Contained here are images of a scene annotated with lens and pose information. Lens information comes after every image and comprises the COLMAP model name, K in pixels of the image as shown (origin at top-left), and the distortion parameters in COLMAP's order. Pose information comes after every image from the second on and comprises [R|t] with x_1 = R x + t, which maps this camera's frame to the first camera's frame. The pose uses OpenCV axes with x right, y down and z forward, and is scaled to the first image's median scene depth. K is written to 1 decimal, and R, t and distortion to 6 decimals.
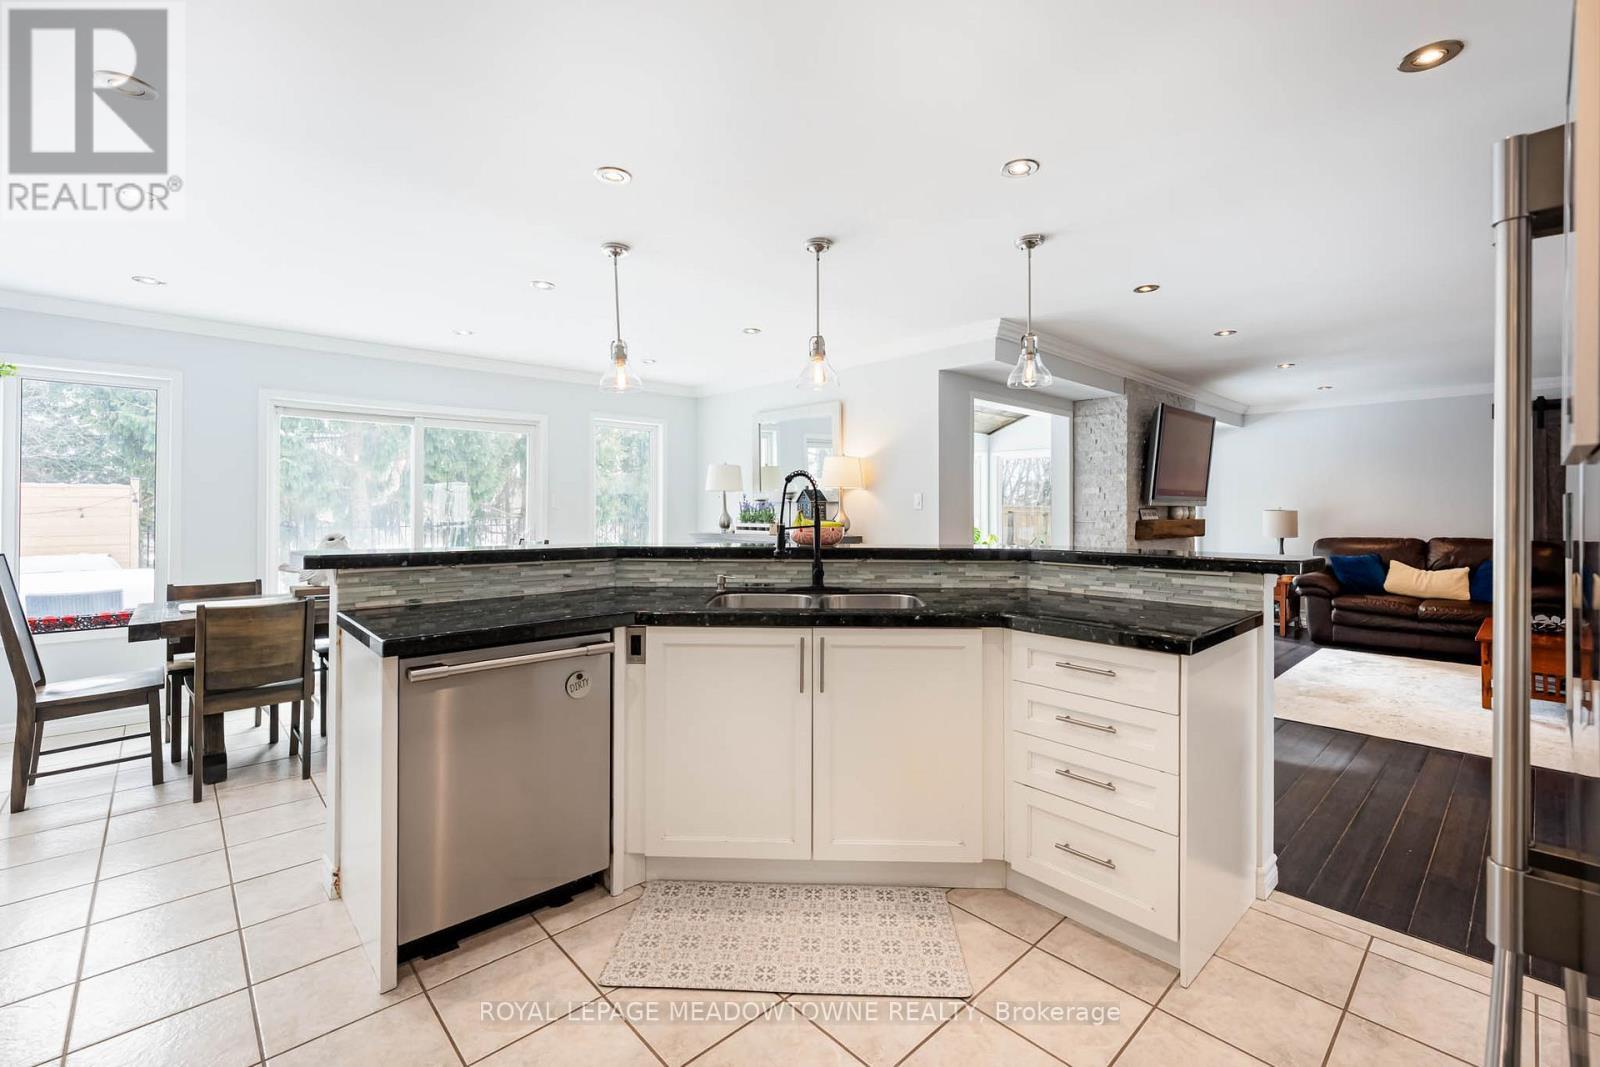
lens RADIAL K [[655.4, 0, 803.0], [0, 655.4, 511.1], [0, 0, 1]] dist [-0.001272, -0.000155]
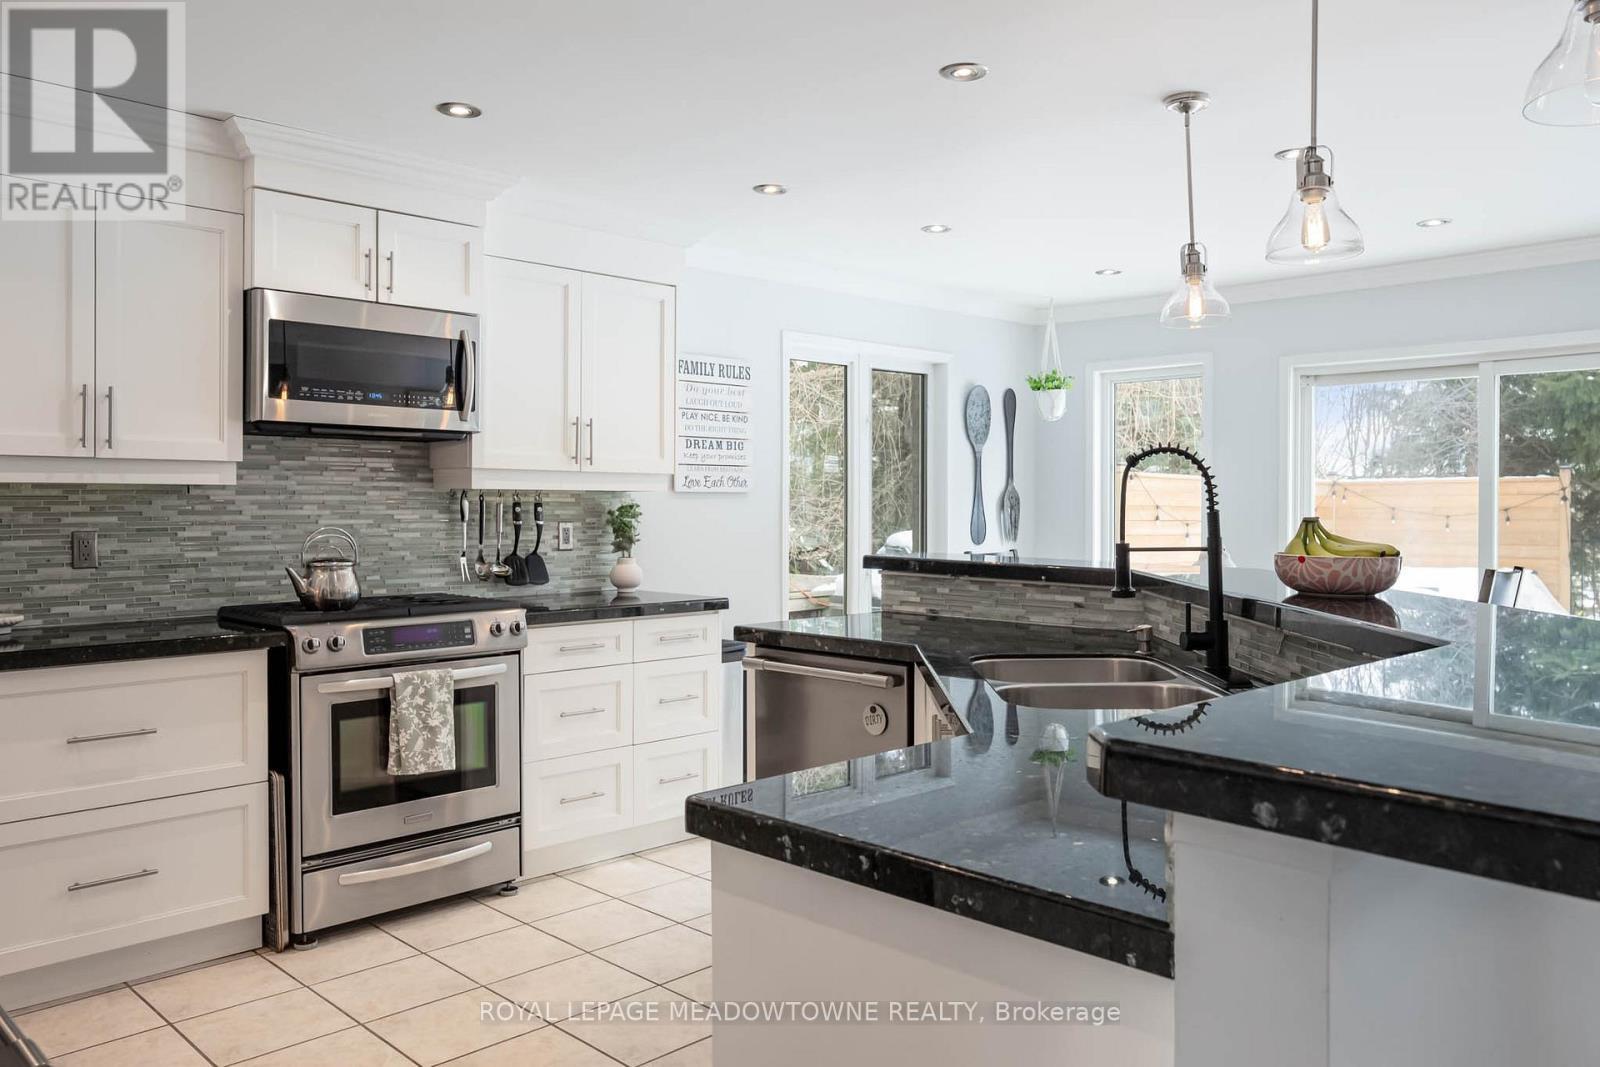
lens RADIAL K [[1245.5, 0, 816.9], [0, 1245.5, 504.7], [0, 0, 1]] dist [0.001204, 0.003050]
pose [[0.024777, -0.002831, -0.999689, 1.040686], [-0.004613, 0.999985, -0.002946, -0.006736], [0.999682, 0.004685, 0.024764, 0.709770]]
